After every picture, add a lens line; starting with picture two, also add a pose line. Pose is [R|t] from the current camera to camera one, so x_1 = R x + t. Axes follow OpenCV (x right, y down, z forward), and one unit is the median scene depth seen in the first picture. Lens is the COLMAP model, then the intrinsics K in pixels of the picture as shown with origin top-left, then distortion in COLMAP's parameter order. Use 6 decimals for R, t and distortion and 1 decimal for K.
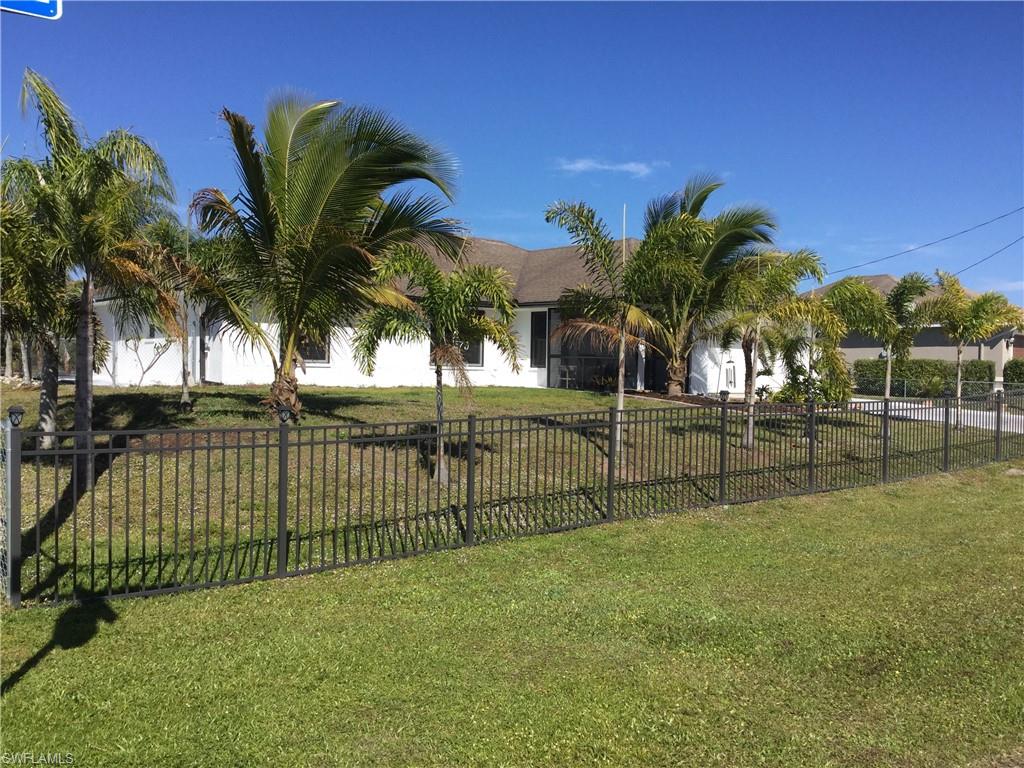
lens RADIAL K [[893.8, 0, 512.0], [0, 893.8, 384.0], [0, 0, 1]] dist [0.034355, -0.005271]
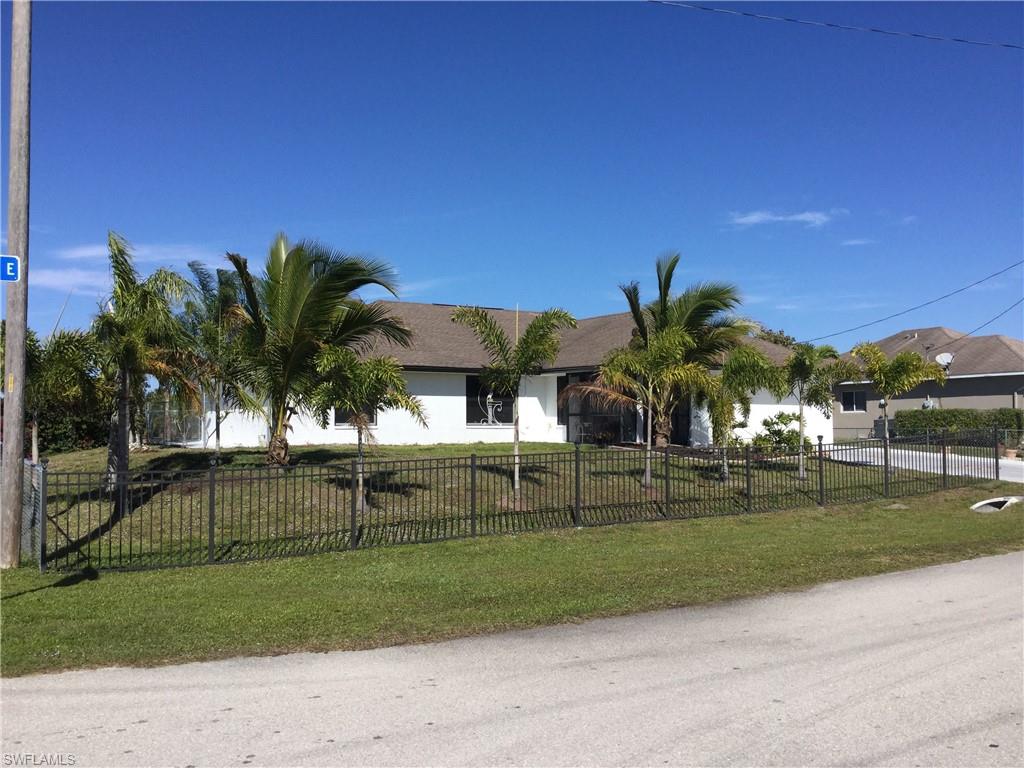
lens RADIAL K [[893.8, 0, 512.0], [0, 893.8, 384.0], [0, 0, 1]] dist [0.034355, -0.005271]
pose [[0.983812, -0.030889, -0.176523, 0.204957], [0.019431, 0.997612, -0.066277, 0.004967], [0.178149, 0.061774, 0.982063, -0.172772]]
